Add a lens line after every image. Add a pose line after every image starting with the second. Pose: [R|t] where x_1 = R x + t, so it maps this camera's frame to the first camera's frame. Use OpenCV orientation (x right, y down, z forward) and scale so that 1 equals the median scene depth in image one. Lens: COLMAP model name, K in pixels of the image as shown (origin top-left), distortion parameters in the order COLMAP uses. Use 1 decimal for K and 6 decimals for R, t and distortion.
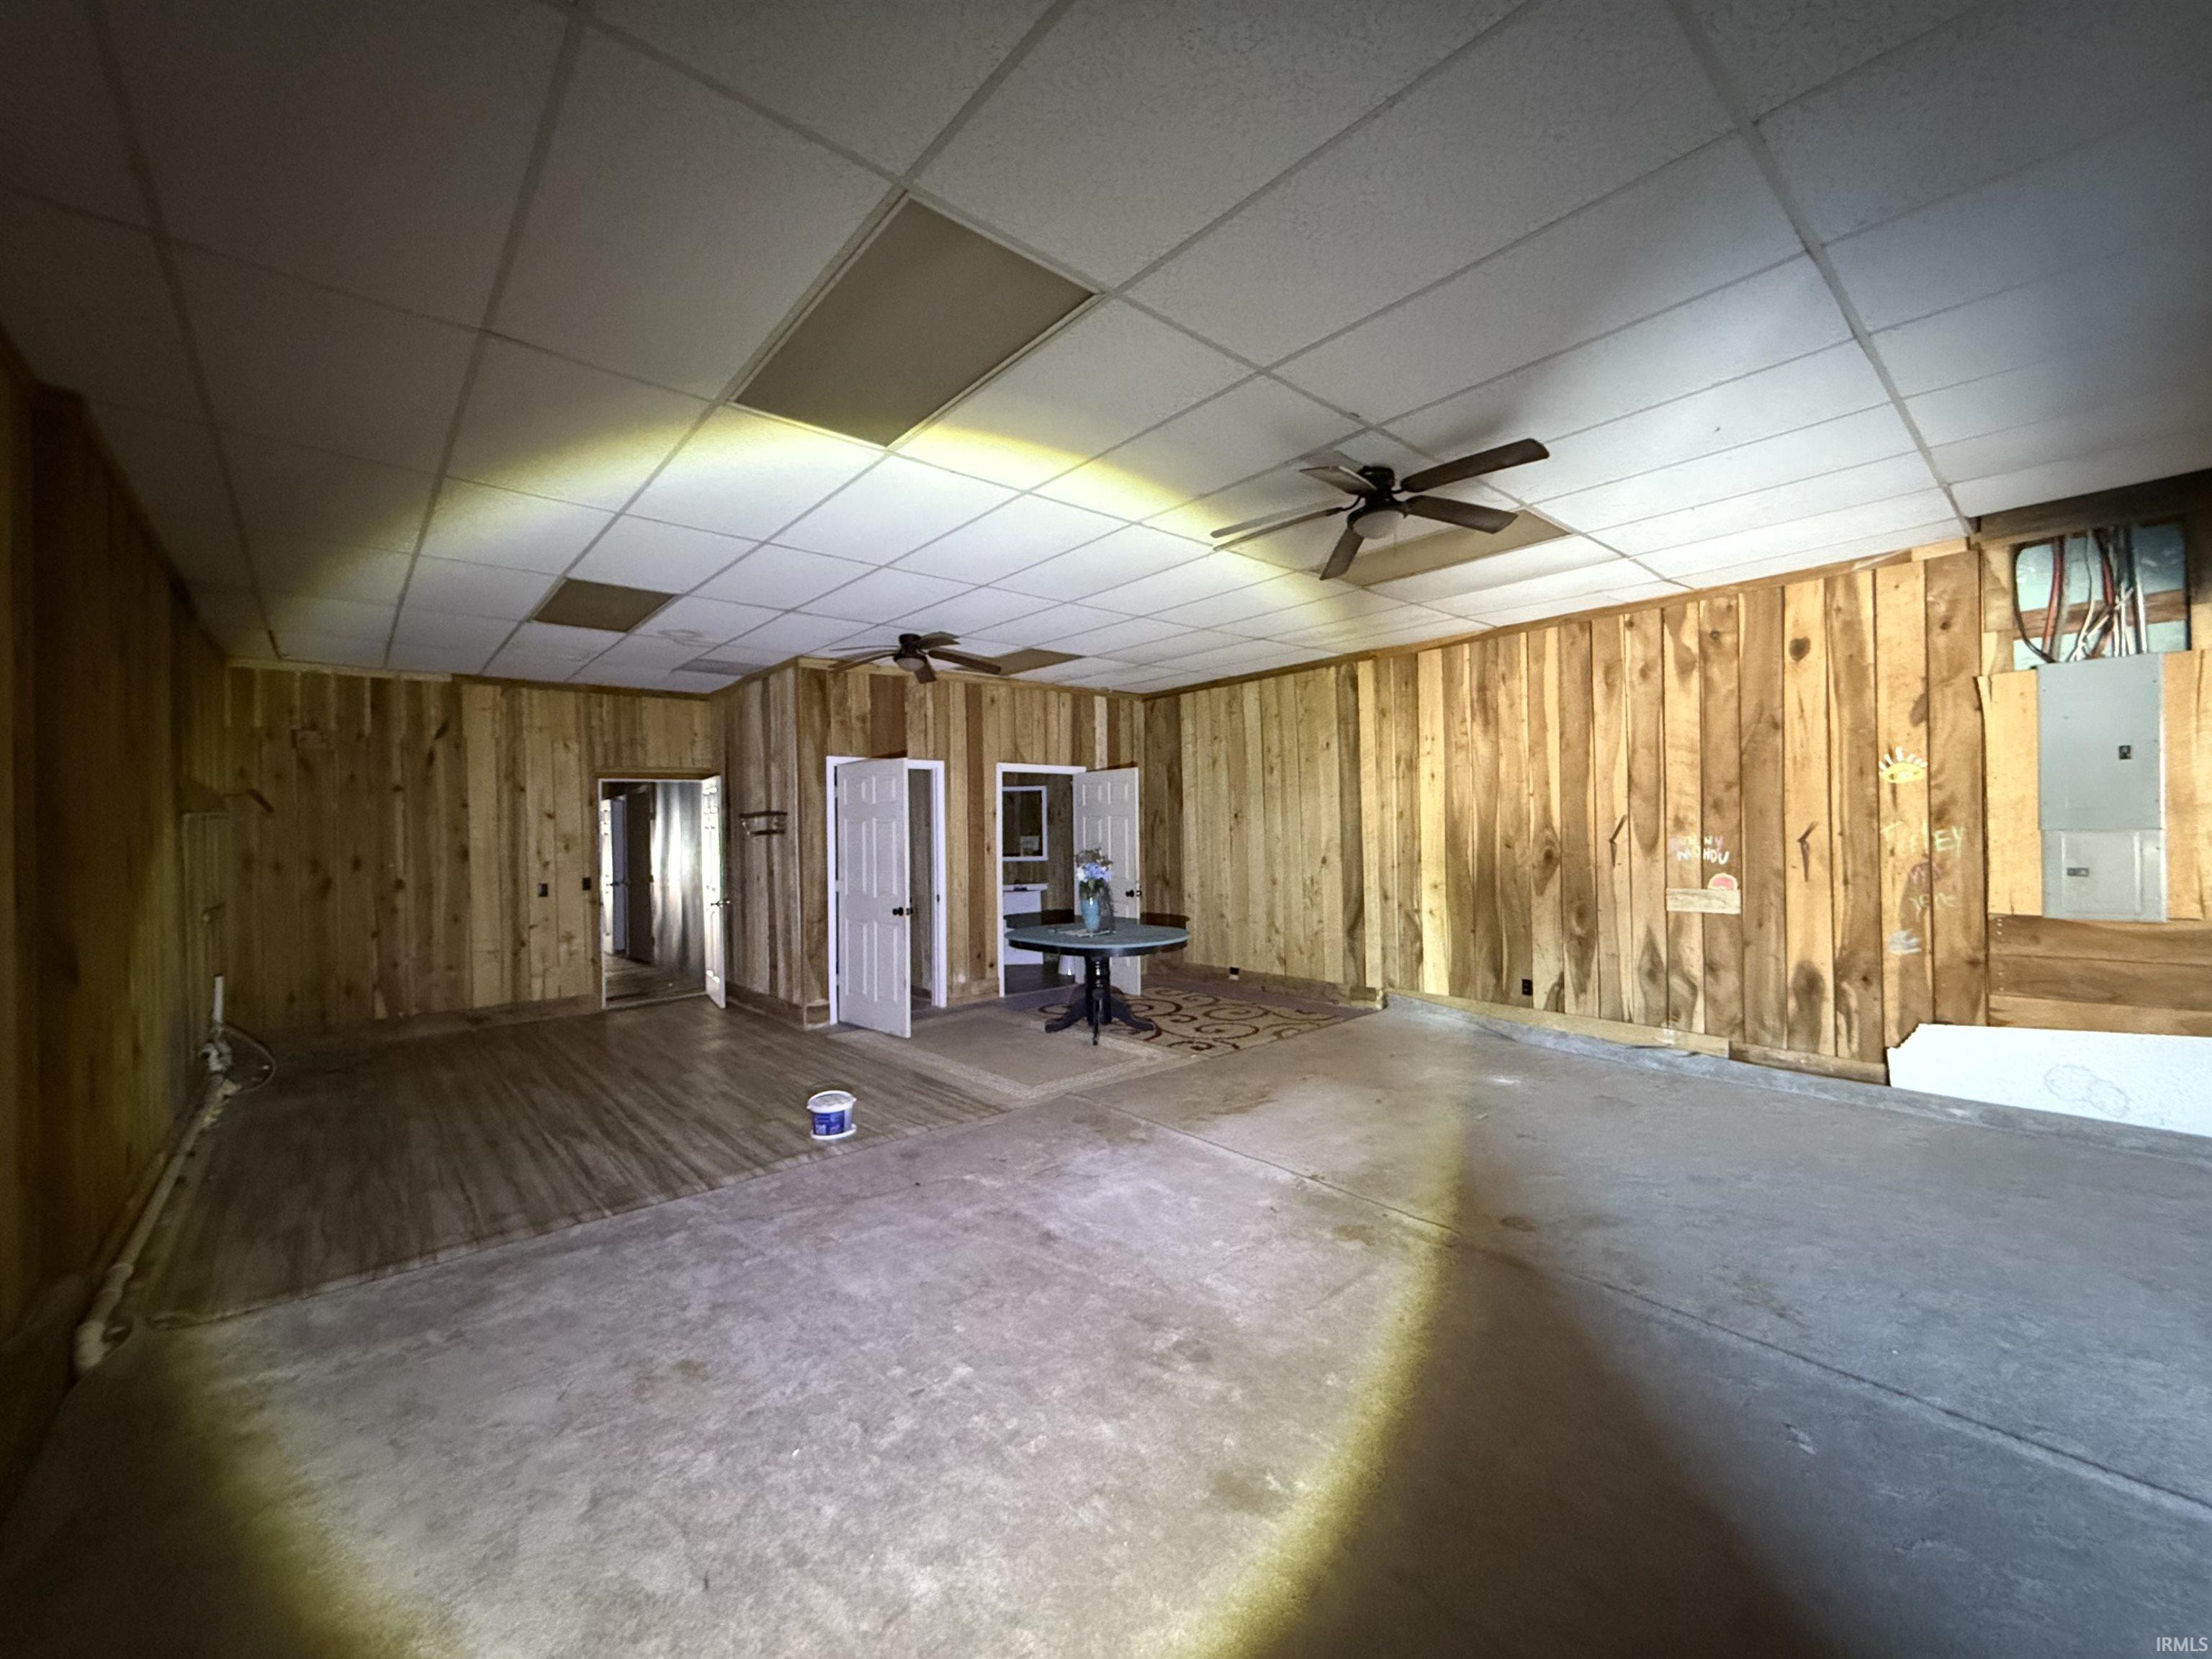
lens RADIAL K [[883.8, 0, 1100.5], [0, 883.8, 831.4], [0, 0, 1]] dist [0.001801, 0.000066]
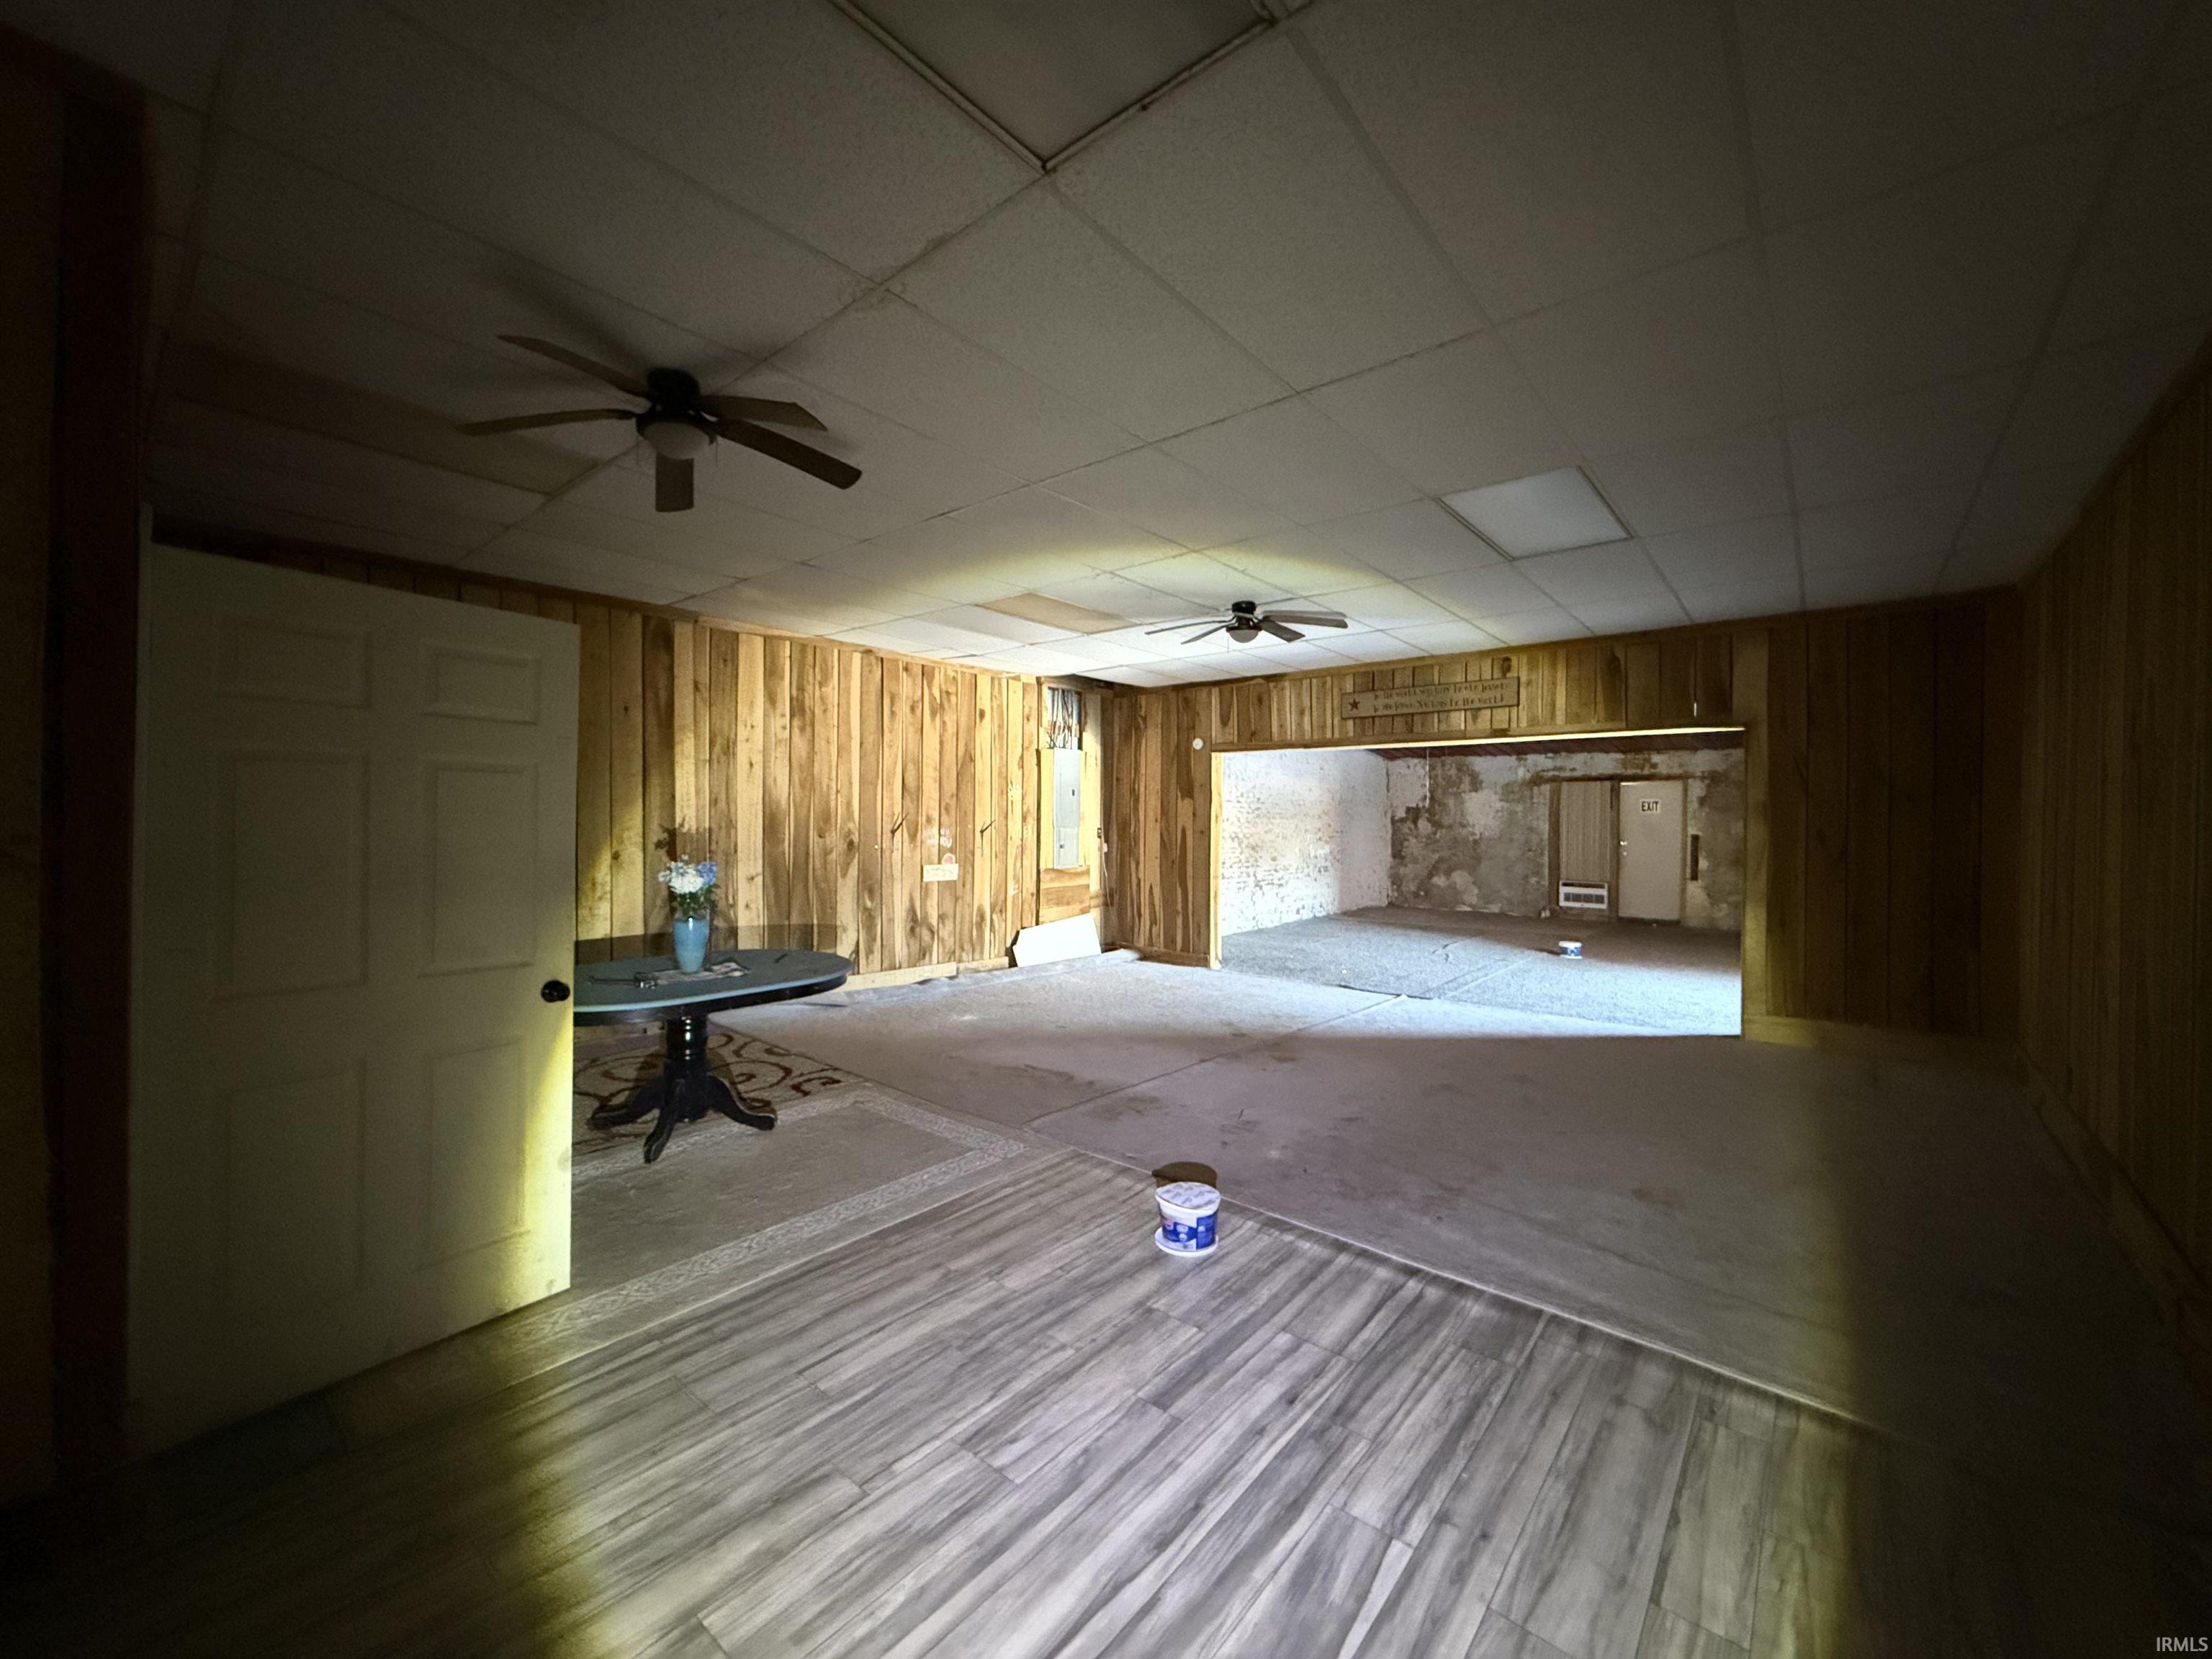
lens RADIAL K [[883.8, 0, 1097.9], [0, 883.8, 827.7], [0, 0, 1]] dist [0.001801, 0.000066]
pose [[-0.156440, 0.011186, 0.987624, -0.814447], [-0.006621, 0.999902, -0.012374, 0.020778], [-0.987665, -0.008474, -0.156351, 0.981301]]
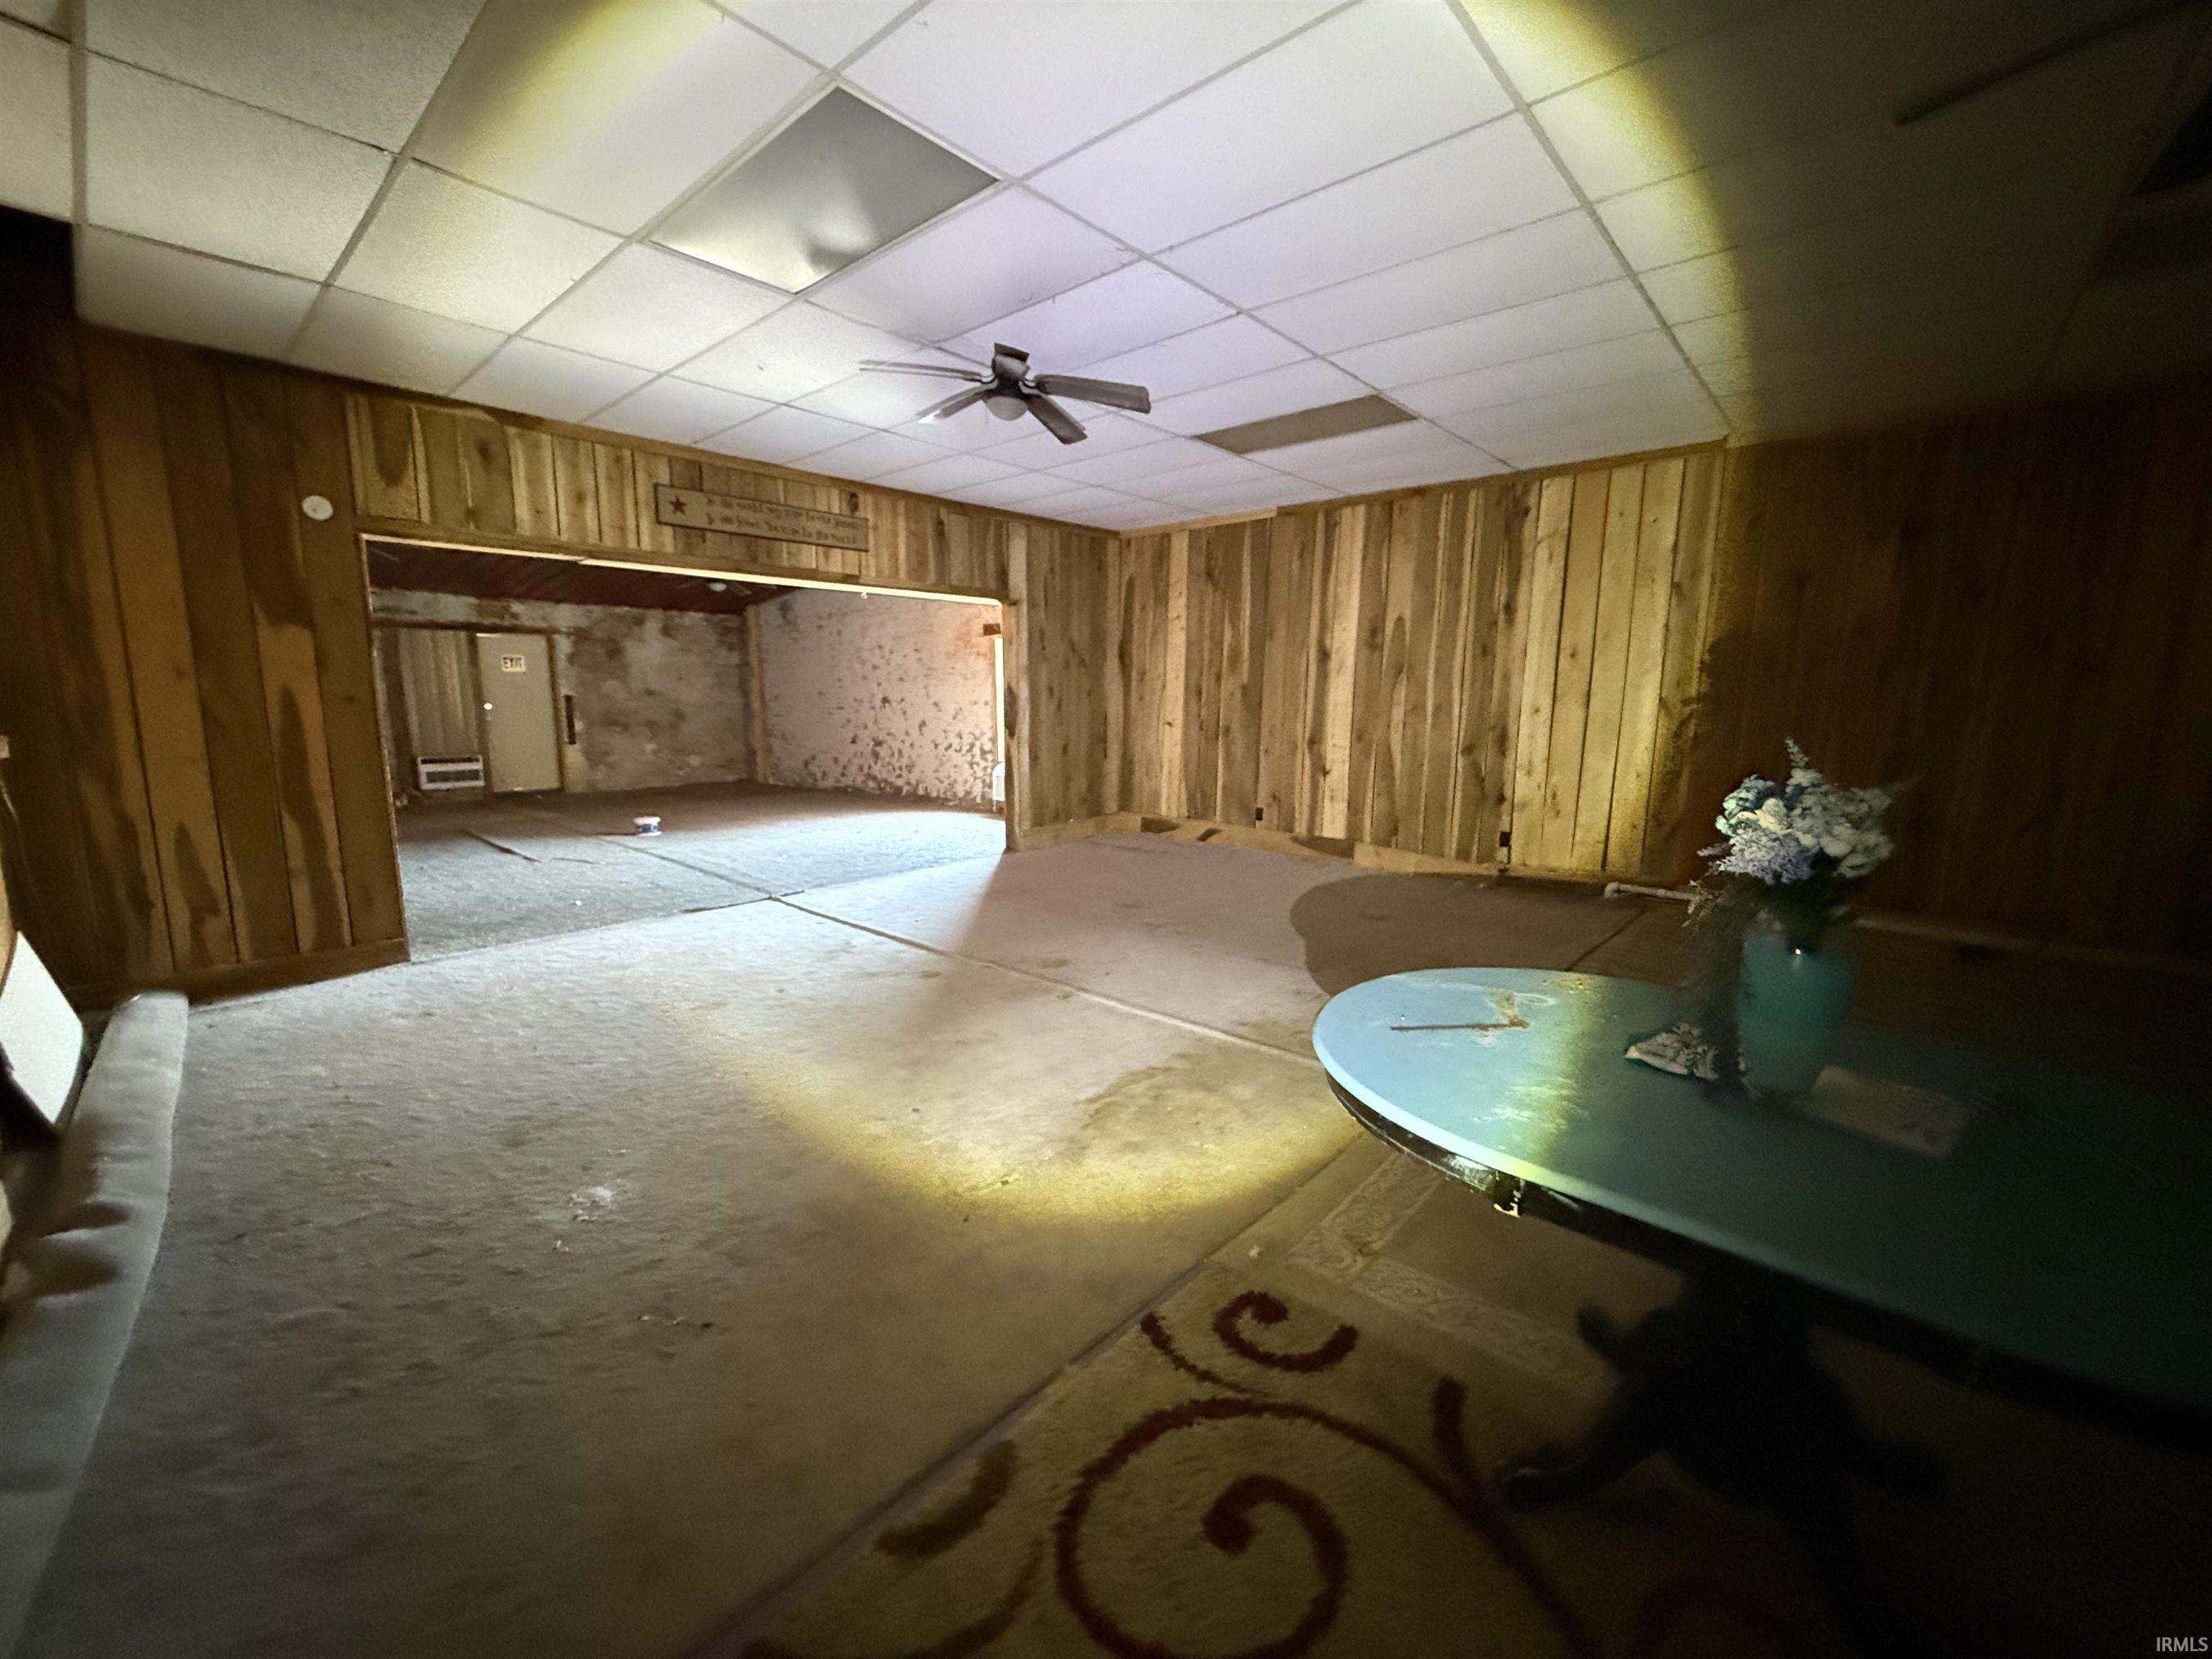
lens RADIAL K [[883.8, 0, 1100.3], [0, 883.8, 829.4], [0, 0, 1]] dist [0.001801, 0.000066]
pose [[-0.991690, 0.037797, -0.122972, 0.249526], [0.018309, 0.987602, 0.155908, 0.011171], [0.127340, 0.152361, -0.980087, 1.445364]]
